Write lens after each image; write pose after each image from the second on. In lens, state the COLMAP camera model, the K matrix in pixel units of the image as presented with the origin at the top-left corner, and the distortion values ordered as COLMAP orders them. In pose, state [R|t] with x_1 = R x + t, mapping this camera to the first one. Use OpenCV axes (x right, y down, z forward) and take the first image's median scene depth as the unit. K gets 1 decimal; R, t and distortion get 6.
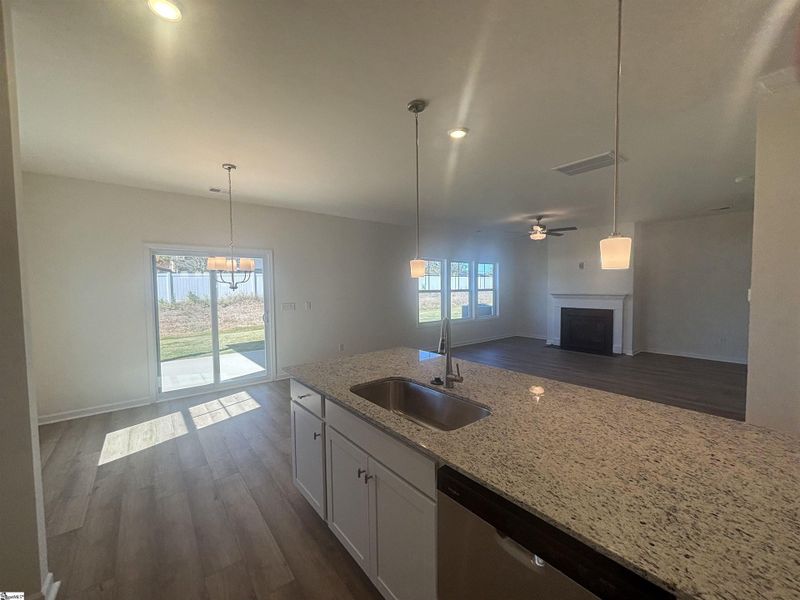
lens RADIAL K [[319.8, 0, 402.2], [0, 319.8, 301.1], [0, 0, 1]] dist [0.000869, 0.000112]
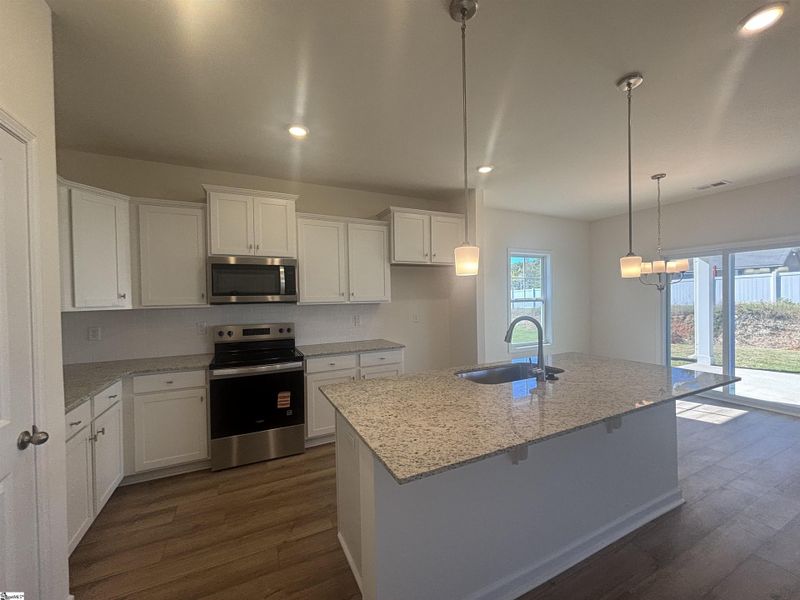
lens RADIAL K [[319.8, 0, 402.2], [0, 319.8, 301.1], [0, 0, 1]] dist [0.000869, 0.000112]
pose [[-0.218774, 0.026075, -0.975427, 1.785956], [-0.023780, 0.999204, 0.032044, -0.038522], [0.975486, 0.030206, -0.217979, 1.031381]]
